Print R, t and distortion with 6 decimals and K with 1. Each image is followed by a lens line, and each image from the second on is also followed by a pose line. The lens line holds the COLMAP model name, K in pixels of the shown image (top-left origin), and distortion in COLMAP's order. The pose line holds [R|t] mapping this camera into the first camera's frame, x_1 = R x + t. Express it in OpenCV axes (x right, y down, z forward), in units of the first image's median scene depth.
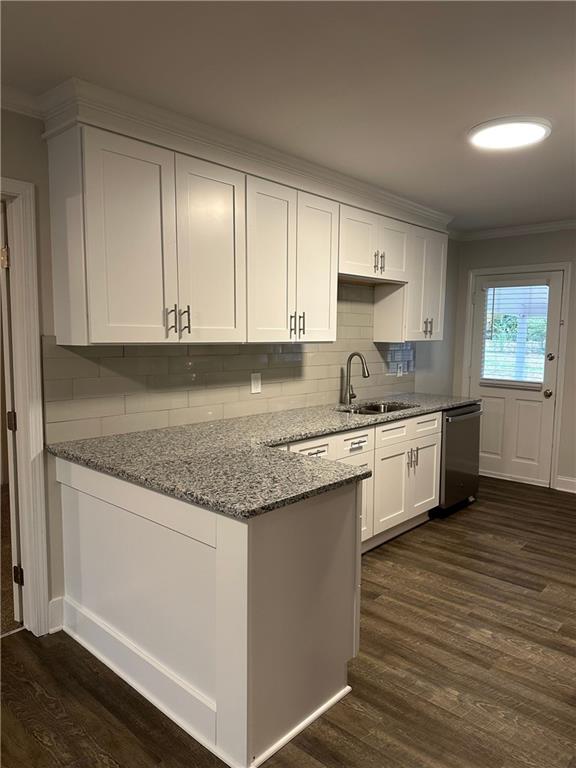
lens RADIAL K [[547.3, 0, 287.8], [0, 547.3, 379.0], [0, 0, 1]] dist [0.027976, -0.021211]
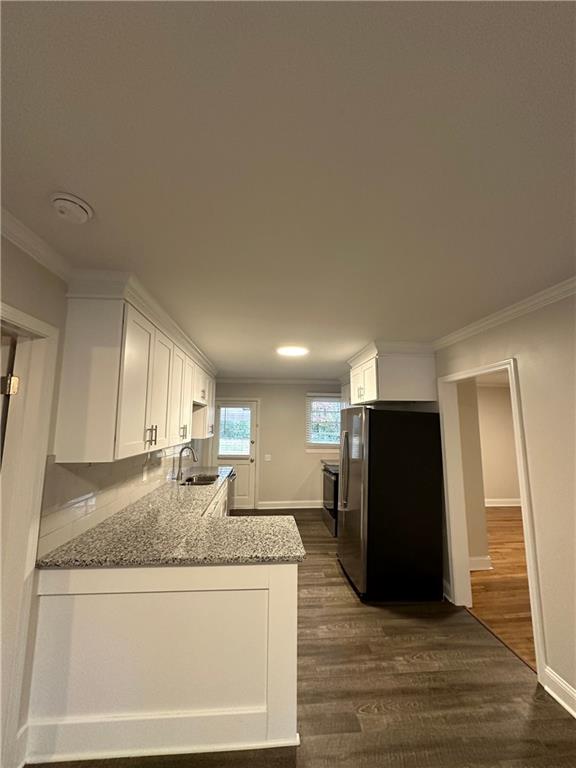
lens RADIAL K [[305.4, 0, 286.1], [0, 305.4, 385.5], [0, 0, 1]] dist [-0.003663, 0.000833]
pose [[0.688693, 0.082878, 0.720300, -0.415129], [0.066123, 0.982126, -0.176226, -0.056678], [-0.722031, 0.168994, 0.670904, 0.153348]]
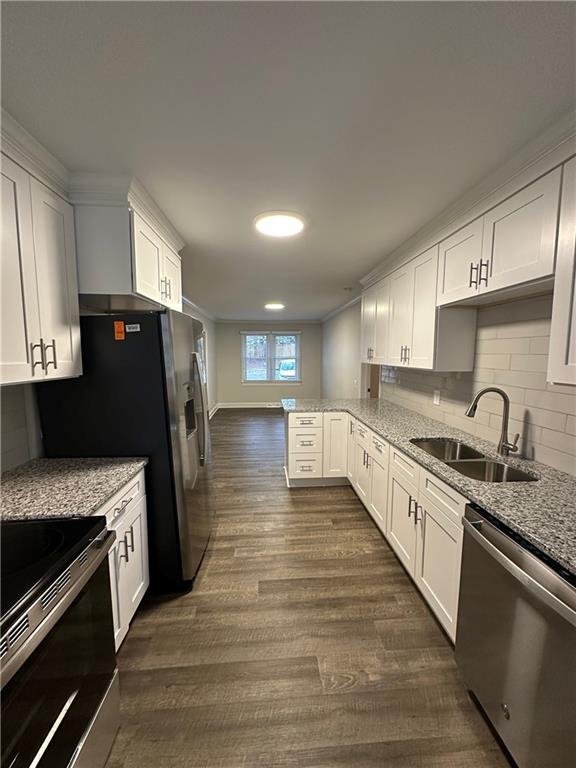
lens RADIAL K [[305.4, 0, 286.3], [0, 305.4, 385.5], [0, 0, 1]] dist [-0.003663, 0.000833]
pose [[-0.696342, 0.067686, -0.714511, 0.777980], [-0.068454, 0.984741, 0.159998, -0.123164], [0.714438, 0.160325, -0.681083, 1.289850]]
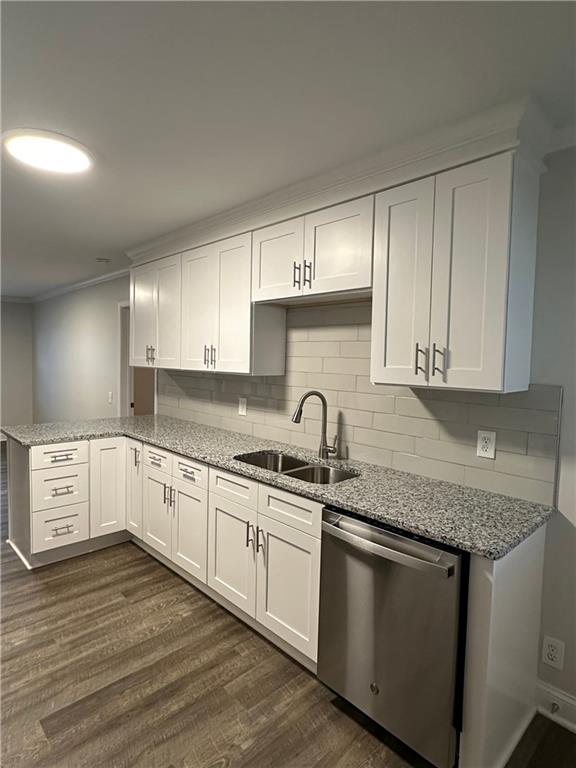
lens RADIAL K [[430.2, 0, 285.5], [0, 430.2, 384.1], [0, 0, 1]] dist [-0.009058, 0.002399]
pose [[-0.070746, 0.049623, -0.996259, 0.881657], [-0.111014, 0.992166, 0.057302, -0.107444], [0.991298, 0.114652, -0.064683, 1.184207]]
